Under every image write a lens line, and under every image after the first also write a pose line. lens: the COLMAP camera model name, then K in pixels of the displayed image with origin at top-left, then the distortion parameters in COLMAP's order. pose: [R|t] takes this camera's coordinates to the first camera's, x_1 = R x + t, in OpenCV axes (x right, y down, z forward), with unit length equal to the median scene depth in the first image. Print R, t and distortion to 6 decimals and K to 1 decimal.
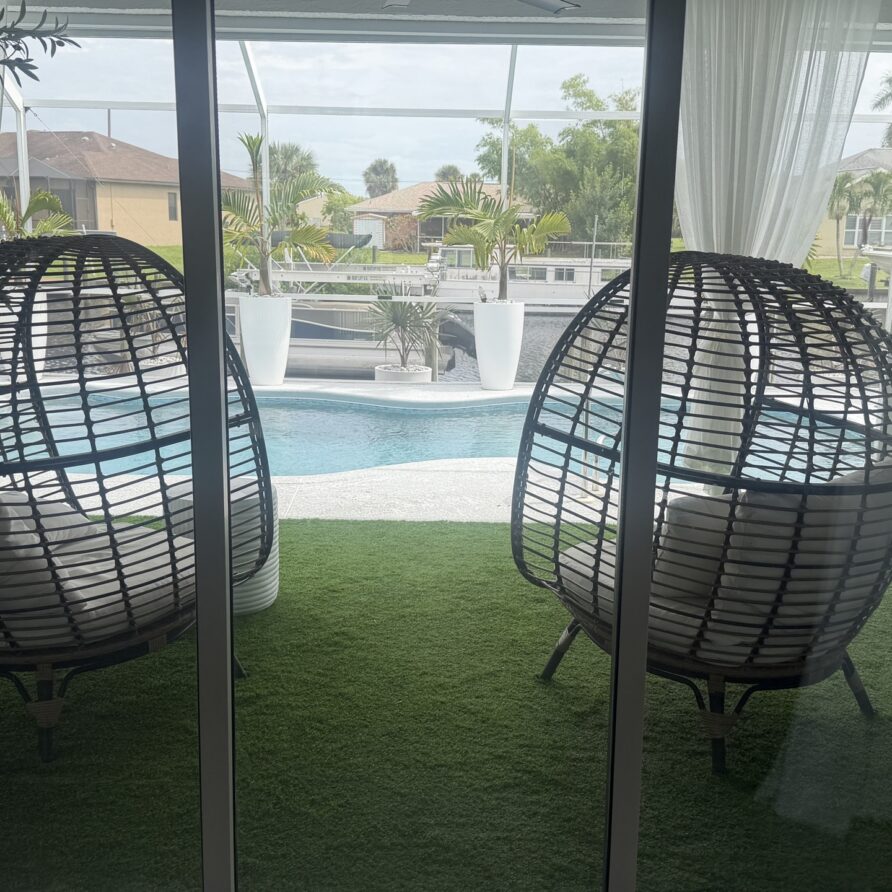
lens RADIAL K [[1168.4, 0, 446.0], [0, 1168.4, 446.0], [0, 0, 1]] dist [0.252219, -0.666012]
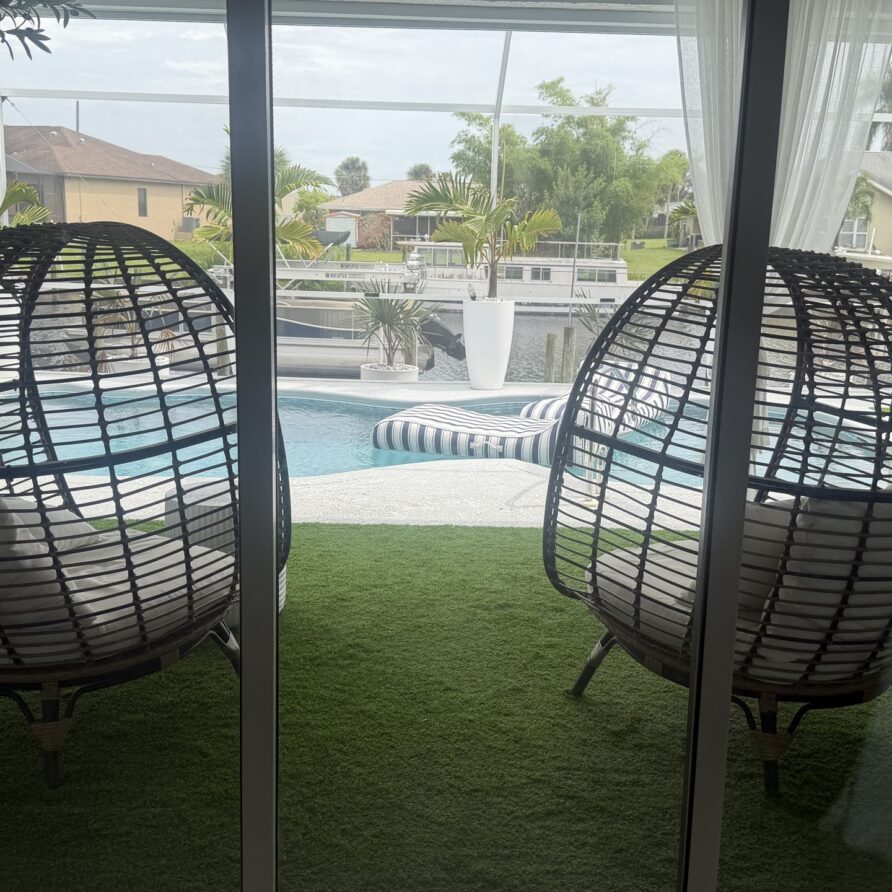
lens RADIAL K [[1168.4, 0, 446.0], [0, 1168.4, 446.0], [0, 0, 1]] dist [0.252219, -0.666012]
pose [[0.999634, 0.003062, 0.026886, -0.049465], [-0.003072, 0.999995, 0.000330, -0.002448], [-0.026885, -0.000412, 0.999638, 0.057481]]
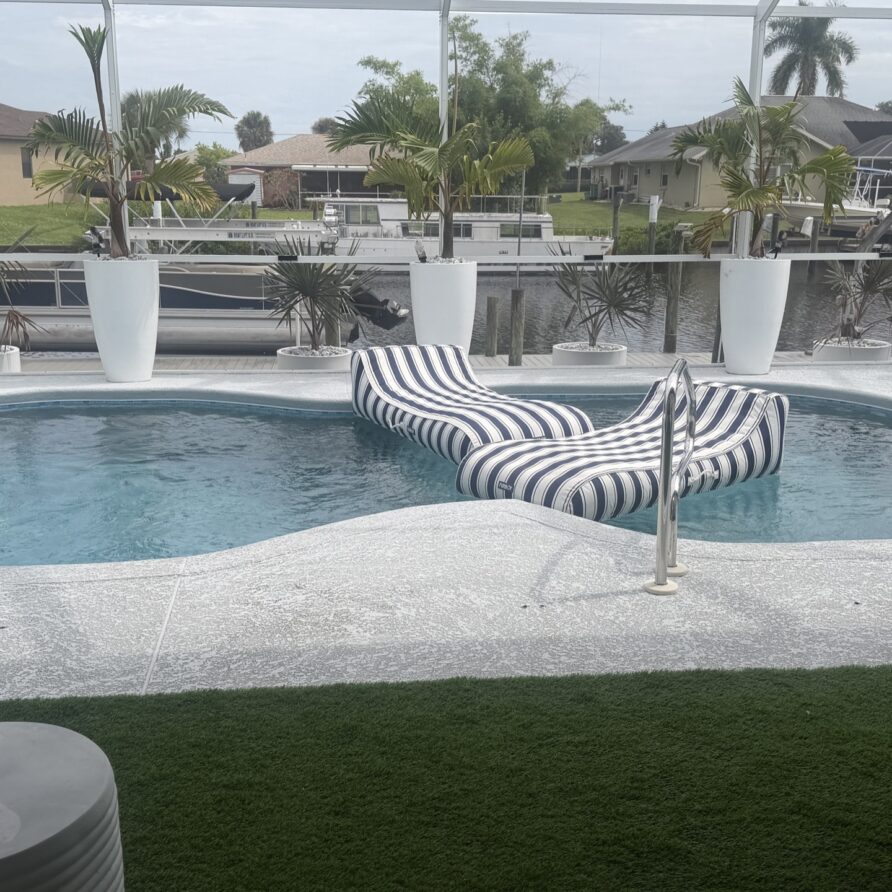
lens RADIAL K [[1151.5, 0, 446.0], [0, 1151.5, 446.0], [0, 0, 1]] dist [0.250689, -0.612872]
pose [[0.994428, -0.035992, 0.099088, -0.091069], [0.032398, 0.998766, 0.037641, -0.098169], [-0.100321, -0.034221, 0.994366, 0.778840]]
